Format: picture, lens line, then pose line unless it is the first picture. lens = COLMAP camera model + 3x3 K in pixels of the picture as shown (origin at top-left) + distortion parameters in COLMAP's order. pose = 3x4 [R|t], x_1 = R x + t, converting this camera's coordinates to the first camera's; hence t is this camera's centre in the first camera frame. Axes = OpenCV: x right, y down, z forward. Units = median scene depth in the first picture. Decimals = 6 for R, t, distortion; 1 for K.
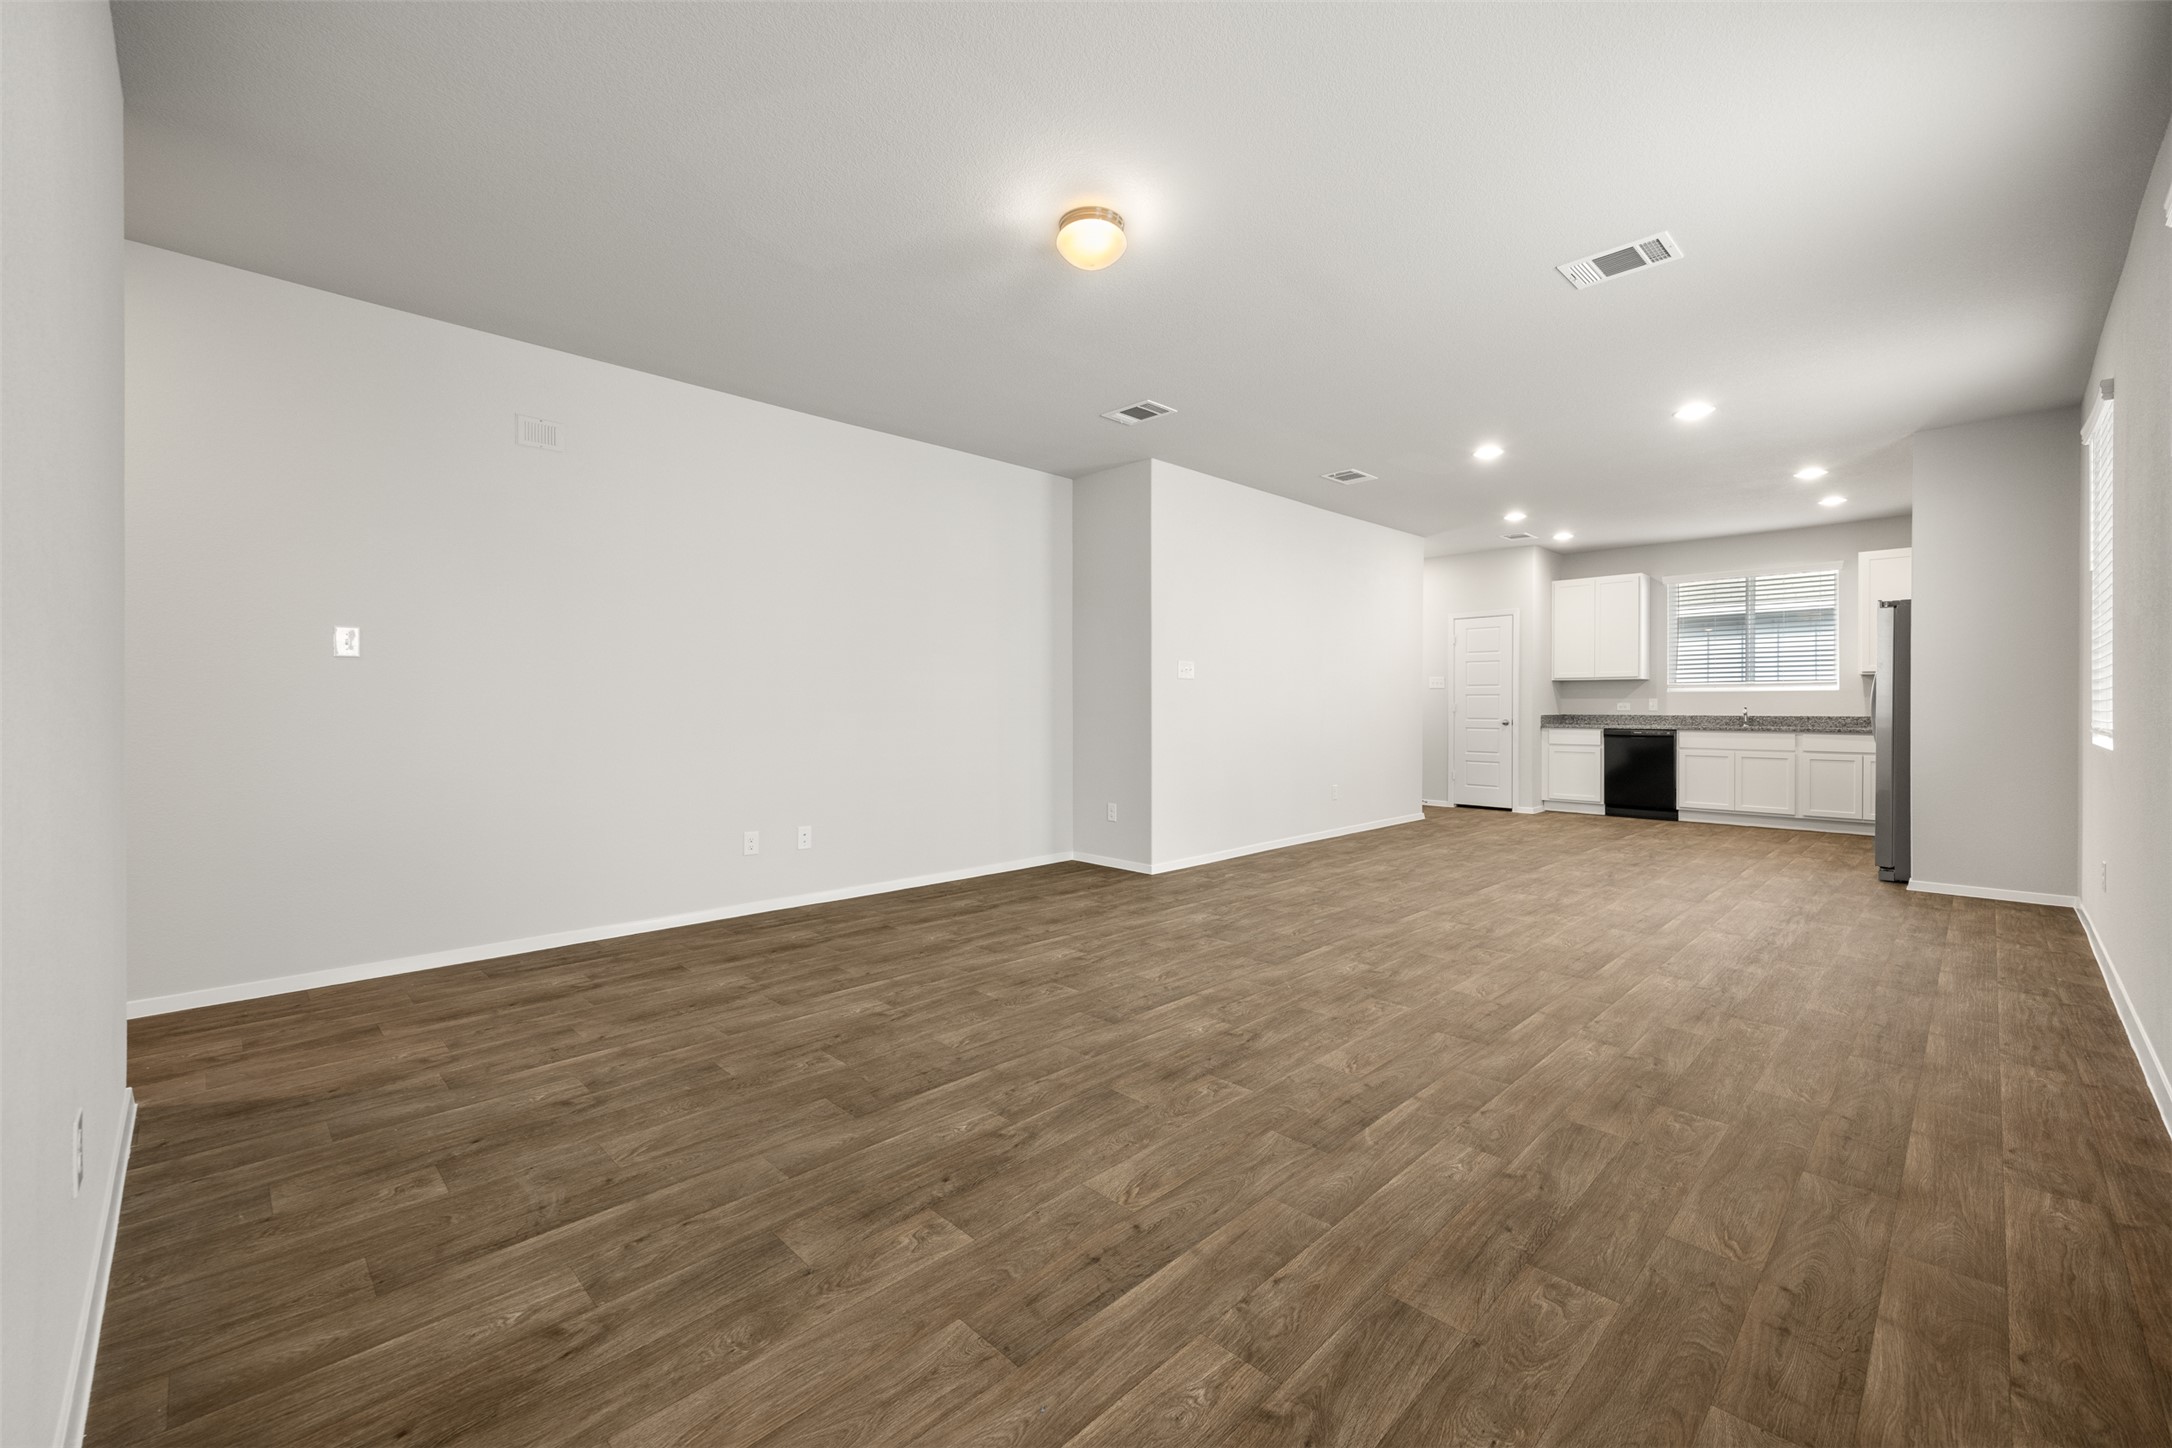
lens RADIAL K [[865.2, 0, 1076.4], [0, 865.2, 710.3], [0, 0, 1]] dist [0.027787, 0.000207]
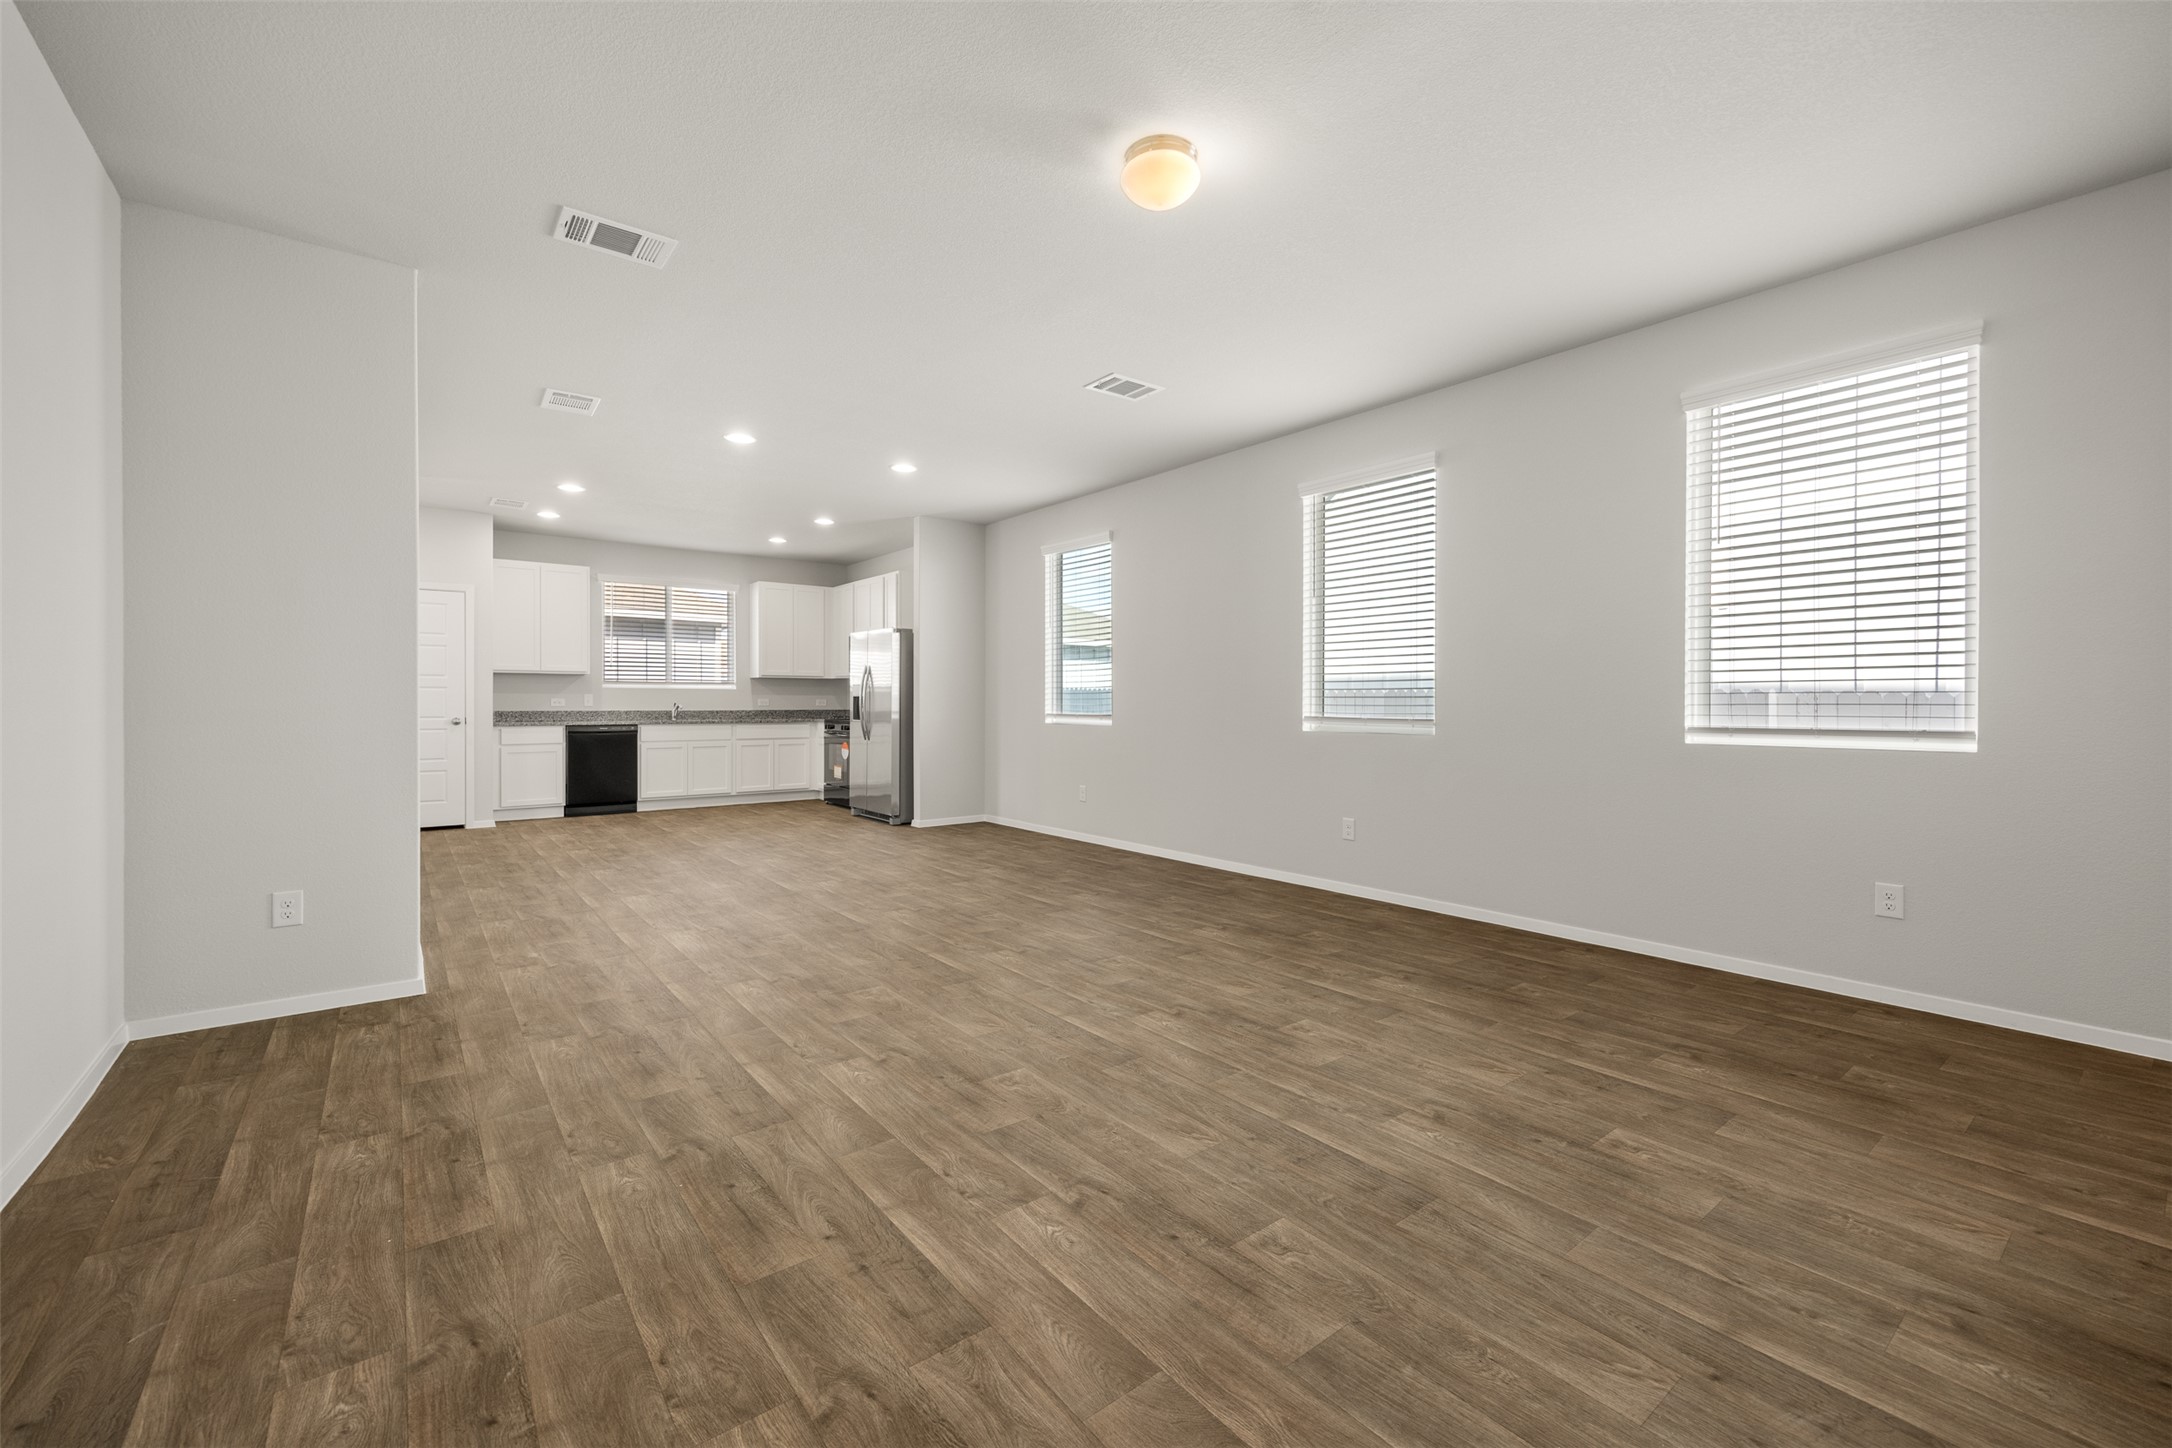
lens RADIAL K [[896.7, 0, 1090.7], [0, 896.7, 686.5], [0, 0, 1]] dist [0.015636, -0.000067]
pose [[0.108601, 0.020922, 0.993865, -0.702631], [0.001669, 0.999773, -0.021228, 0.000989], [-0.994084, 0.003964, 0.108541, 0.754261]]
